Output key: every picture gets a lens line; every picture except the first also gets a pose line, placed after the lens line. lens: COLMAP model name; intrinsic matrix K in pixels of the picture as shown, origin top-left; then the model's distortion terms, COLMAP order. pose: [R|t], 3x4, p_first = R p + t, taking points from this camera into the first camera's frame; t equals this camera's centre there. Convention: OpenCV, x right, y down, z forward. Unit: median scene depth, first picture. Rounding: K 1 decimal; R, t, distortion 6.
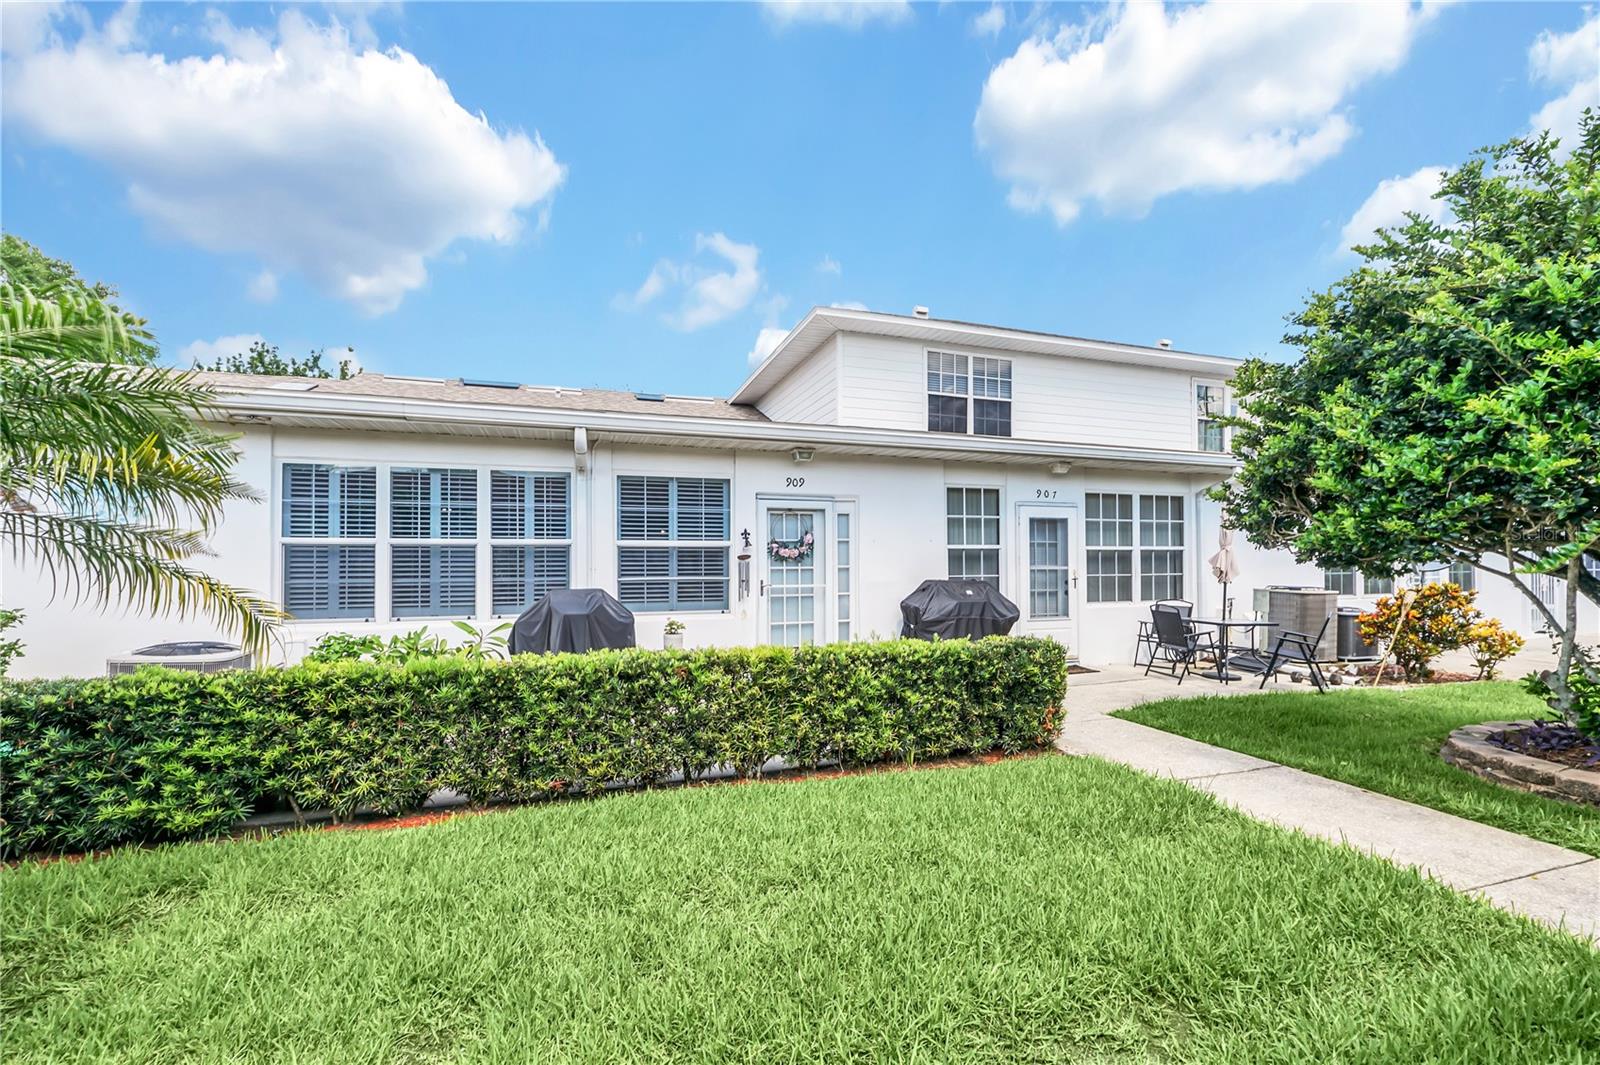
lens RADIAL K [[696.0, 0, 801.2], [0, 696.0, 549.0], [0, 0, 1]] dist [-0.003933, 0.000185]
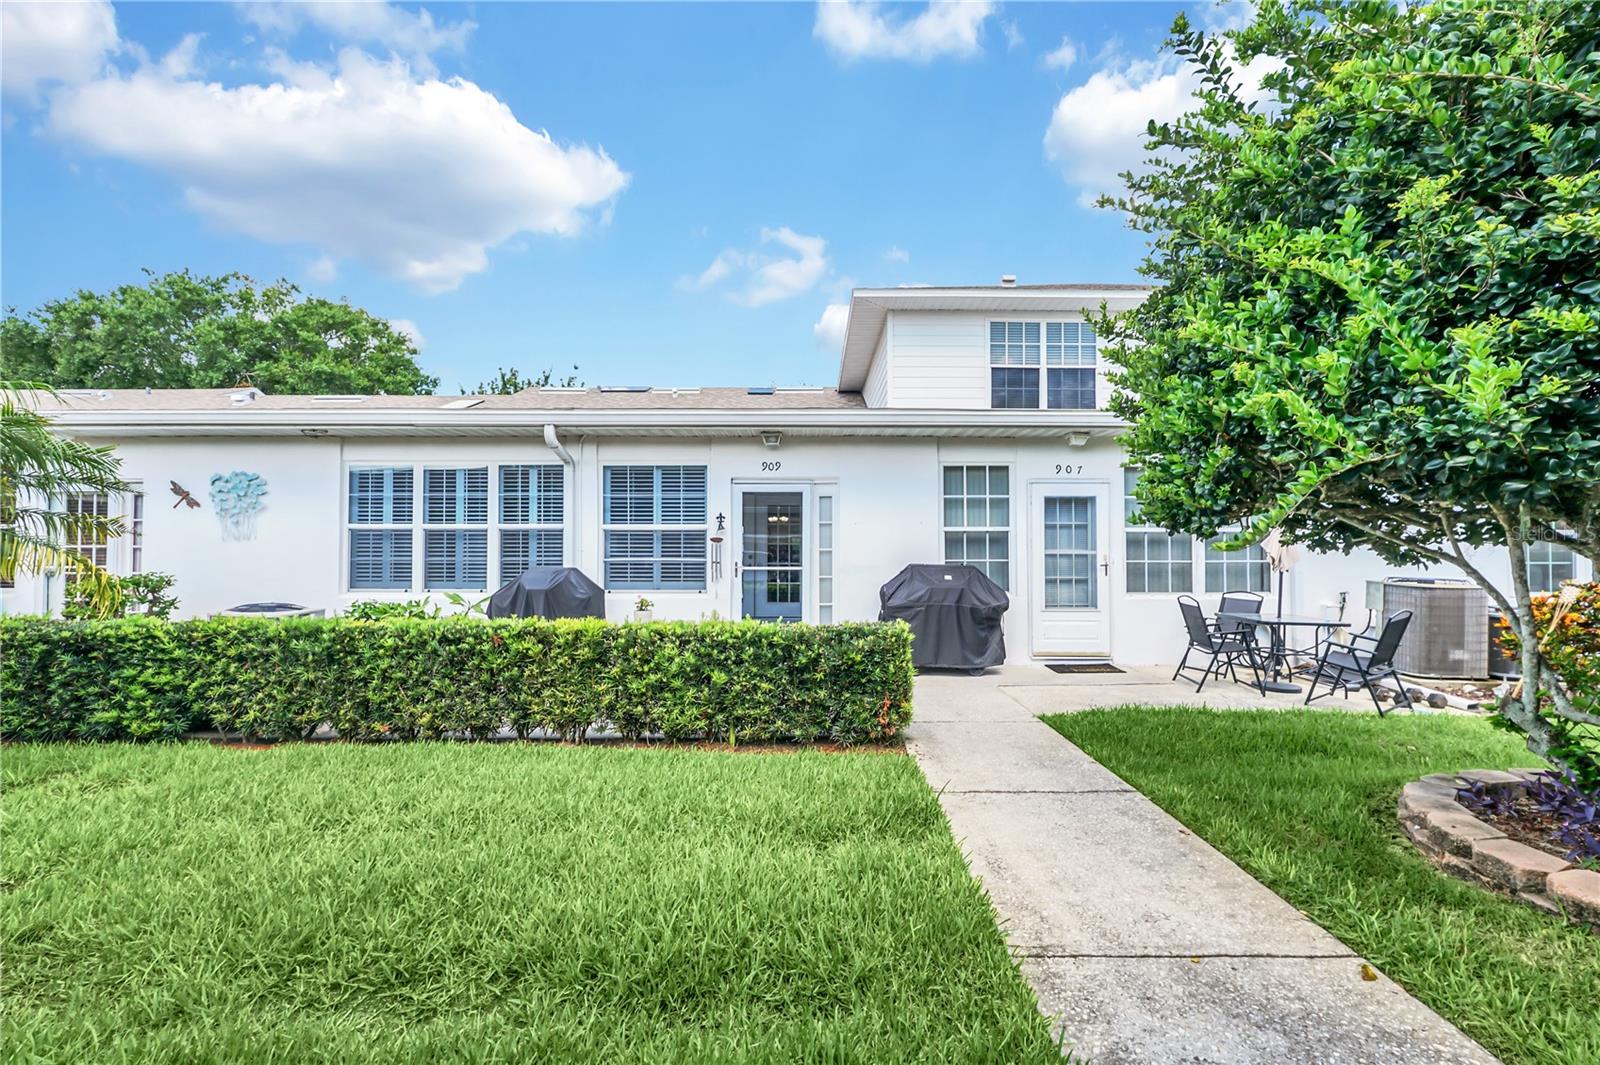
lens RADIAL K [[690.3, 0, 800.0], [0, 690.3, 532.5], [0, 0, 1]] dist [-0.001670, 0.000034]
pose [[0.944201, -0.004540, -0.329338, 0.433905], [0.002504, 0.999975, -0.006606, 0.009258], [0.329360, 0.005412, 0.944189, 0.075498]]
